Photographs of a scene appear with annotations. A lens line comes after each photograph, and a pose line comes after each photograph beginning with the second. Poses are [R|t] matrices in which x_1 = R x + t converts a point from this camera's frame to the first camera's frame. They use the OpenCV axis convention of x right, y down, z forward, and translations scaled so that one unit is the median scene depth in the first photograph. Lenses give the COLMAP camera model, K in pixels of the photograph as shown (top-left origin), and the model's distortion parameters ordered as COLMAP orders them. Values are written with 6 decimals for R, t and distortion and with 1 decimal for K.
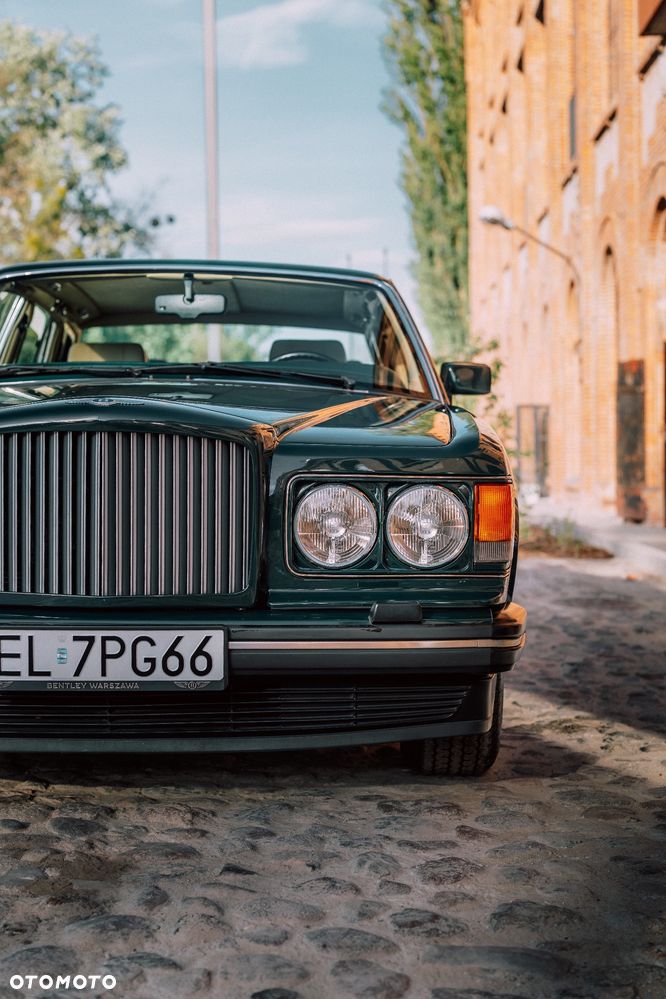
lens RADIAL K [[1559.7, 0, 399.4], [0, 1559.7, 553.9], [0, 0, 1]] dist [0.019174, 0.064143]
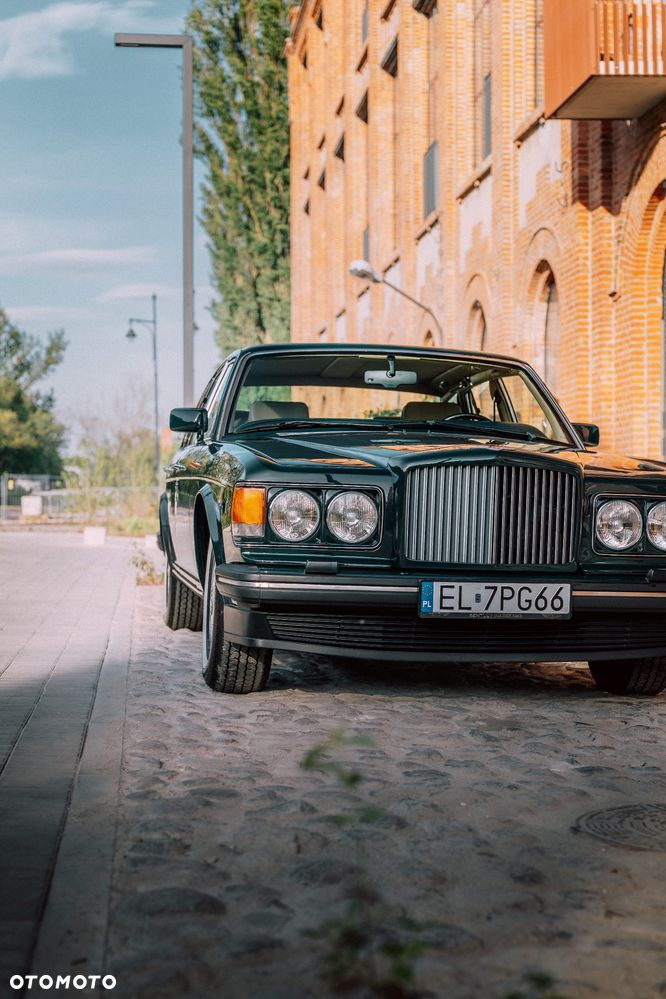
lens RADIAL K [[1751.3, 0, 331.9], [0, 1751.3, 551.5], [0, 0, 1]] dist [0.012836, 0.125871]
pose [[0.994173, 0.008865, 0.107431, -0.350308], [-0.004502, 0.999158, -0.040789, 0.056603], [-0.107702, 0.040067, 0.993375, -0.522588]]
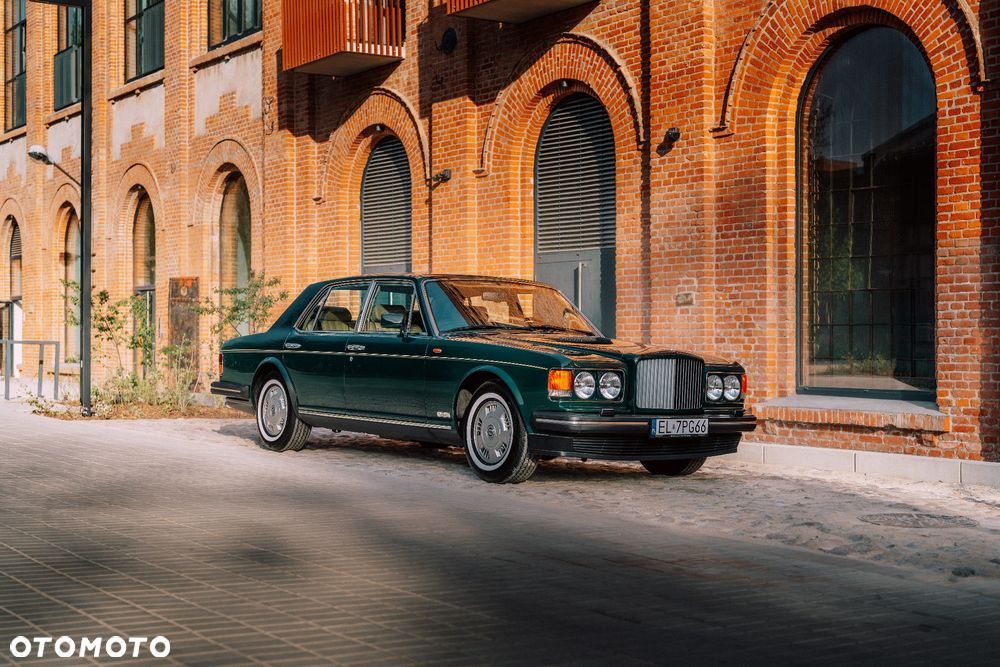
lens RADIAL K [[1561.3, 0, 500.0], [0, 1561.3, 333.5], [0, 0, 1]] dist [0.019174, 0.064143]
pose [[0.827011, 0.017456, 0.561915, -1.451854], [0.020670, 0.997898, -0.061421, 0.038752], [-0.561806, 0.062410, 0.824912, -0.935618]]
